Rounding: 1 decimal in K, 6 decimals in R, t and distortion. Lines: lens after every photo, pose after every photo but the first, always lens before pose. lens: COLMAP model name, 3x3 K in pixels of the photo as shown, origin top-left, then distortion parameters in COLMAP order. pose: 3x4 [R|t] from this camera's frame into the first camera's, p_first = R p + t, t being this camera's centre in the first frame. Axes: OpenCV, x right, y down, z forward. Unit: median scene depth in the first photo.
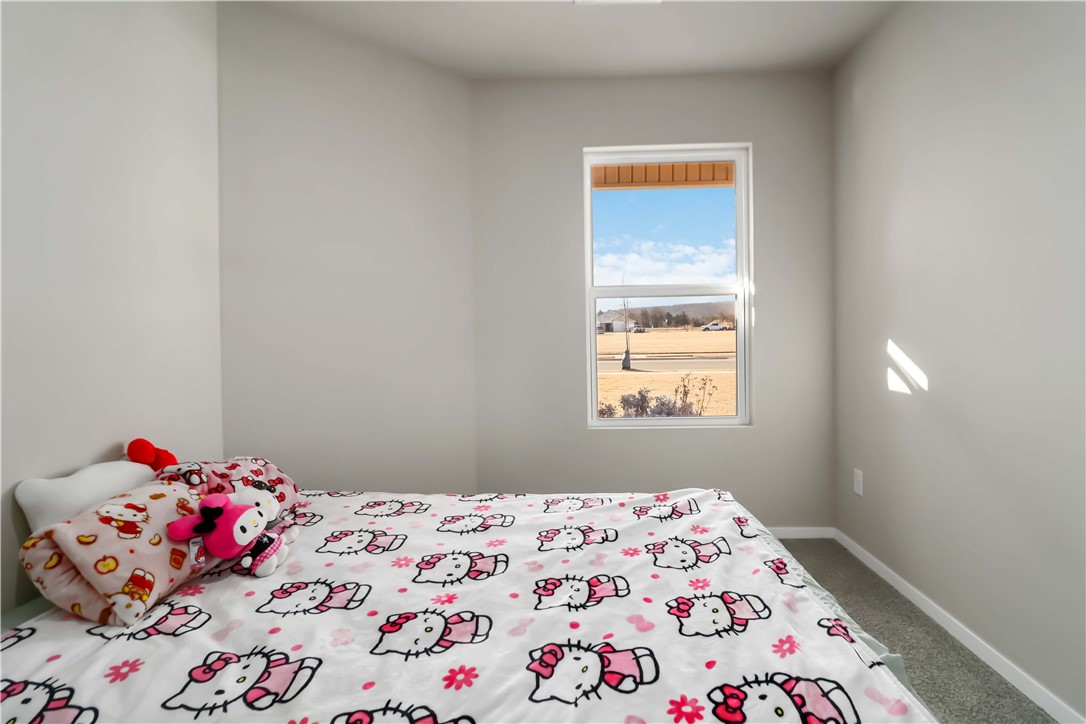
lens RADIAL K [[535.2, 0, 564.8], [0, 535.2, 329.5], [0, 0, 1]] dist [-0.003665, -0.012427]
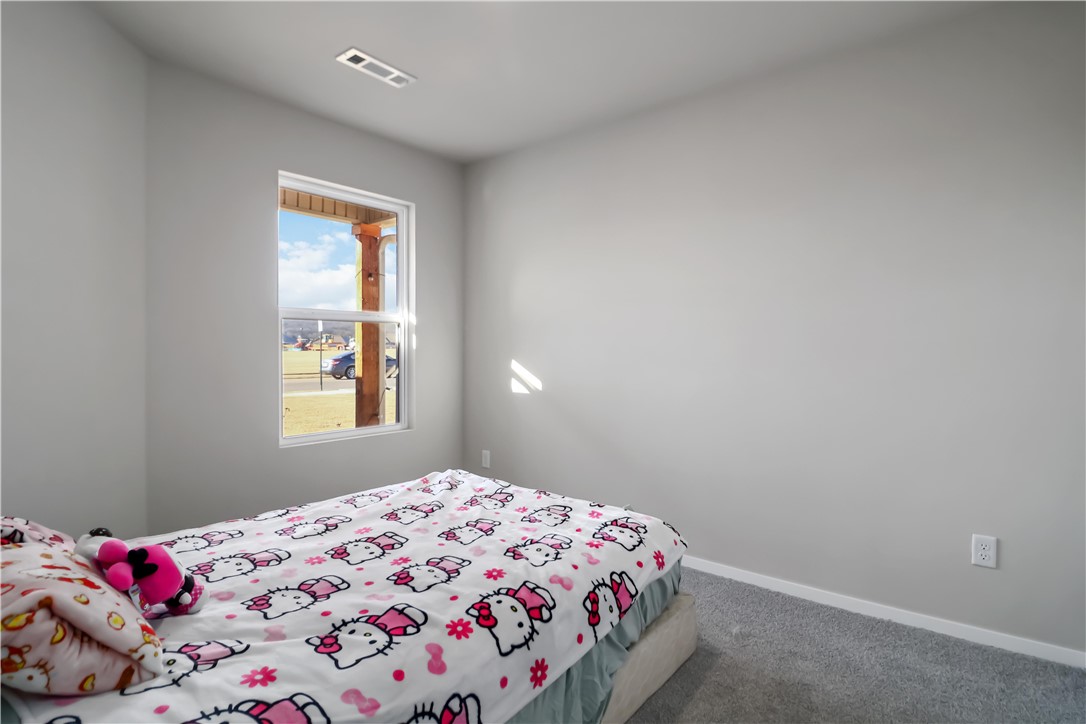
lens RADIAL K [[535.2, 0, 564.8], [0, 535.2, 329.5], [0, 0, 1]] dist [-0.003665, -0.012427]
pose [[0.600814, 0.045994, 0.798064, -0.896401], [-0.012930, 0.998772, -0.047827, 0.007512], [-0.799284, 0.018416, 0.600671, -0.076389]]
